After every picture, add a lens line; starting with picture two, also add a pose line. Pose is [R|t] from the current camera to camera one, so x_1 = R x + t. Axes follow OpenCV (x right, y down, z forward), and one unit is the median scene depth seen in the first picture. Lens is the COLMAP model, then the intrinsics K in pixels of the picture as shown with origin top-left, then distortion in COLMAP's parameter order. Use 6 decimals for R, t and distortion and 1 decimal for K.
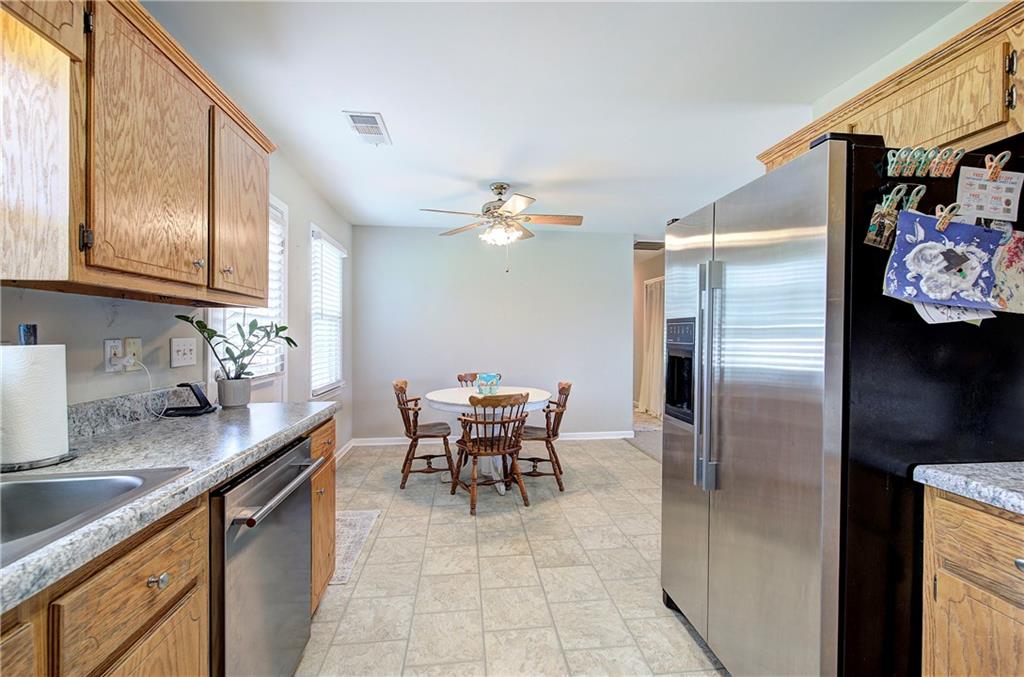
lens RADIAL K [[434.1, 0, 517.3], [0, 434.1, 338.5], [0, 0, 1]] dist [-0.006613, 0.000792]
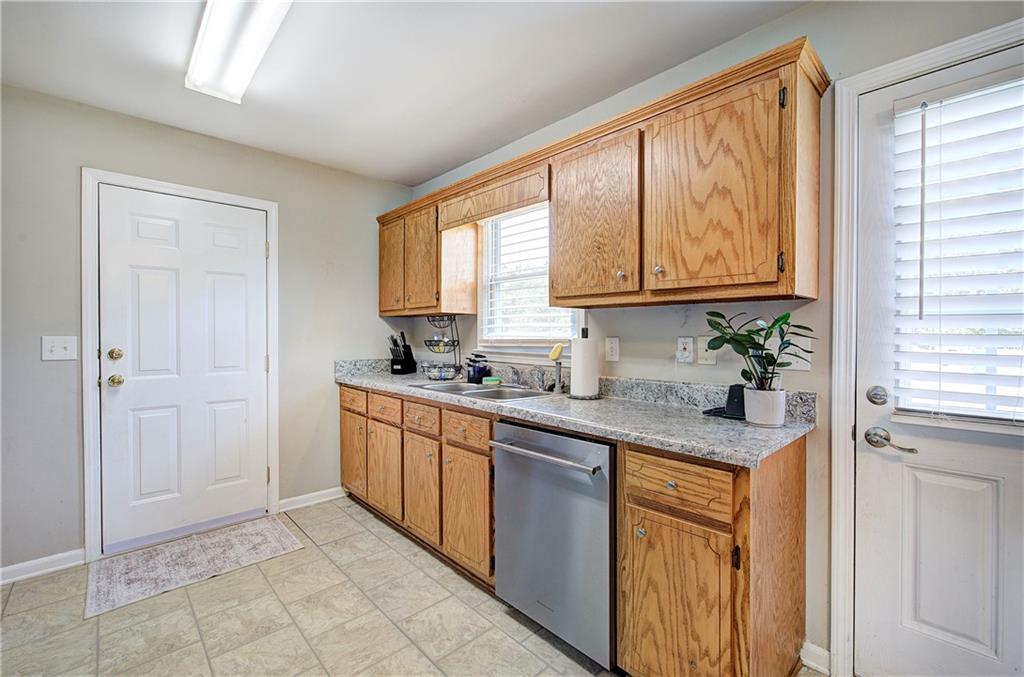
lens RADIAL K [[434.1, 0, 517.4], [0, 434.1, 337.8], [0, 0, 1]] dist [-0.006613, 0.000792]
pose [[-0.804810, 0.001081, -0.593532, 0.238935], [-0.008678, 0.999870, 0.013587, -0.009123], [0.593470, 0.016086, -0.804696, 1.846165]]
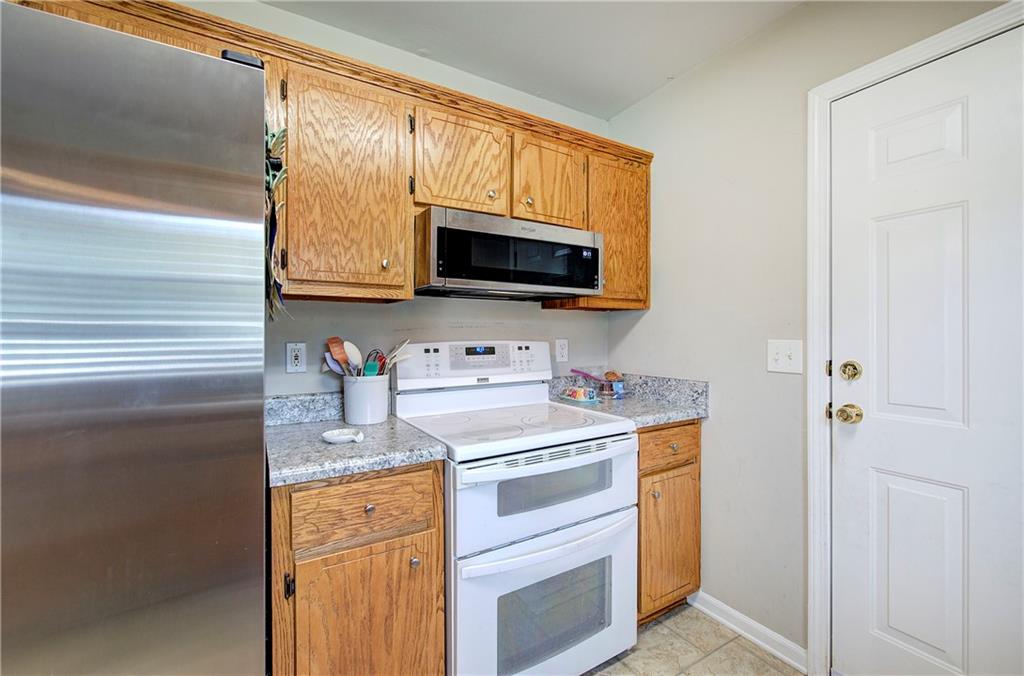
lens RADIAL K [[434.1, 0, 511.4], [0, 434.1, 335.7], [0, 0, 1]] dist [-0.006613, 0.000792]
pose [[-0.406567, -0.006648, 0.913597, -0.110021], [0.003649, 0.999954, 0.008900, -0.002485], [-0.913614, 0.006953, -0.406524, 0.715395]]
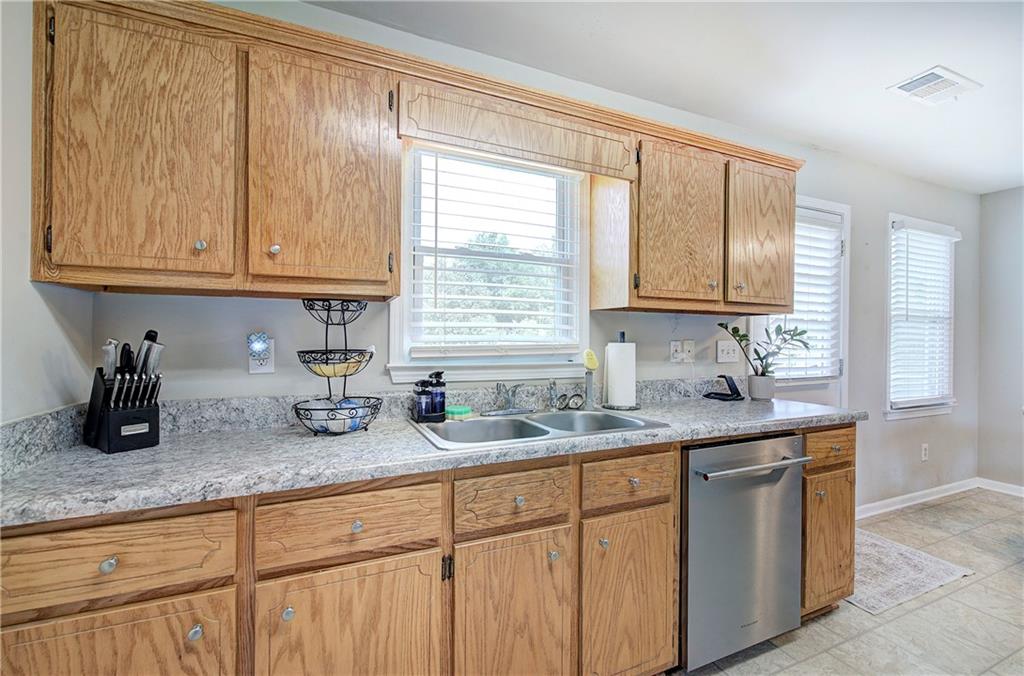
lens RADIAL K [[434.1, 0, 516.6], [0, 434.1, 338.0], [0, 0, 1]] dist [-0.006613, 0.000792]
pose [[0.284500, 0.001189, -0.958675, 0.385384], [-0.012513, 0.999919, -0.002473, 0.002880], [0.958594, 0.012699, 0.284492, 0.035647]]
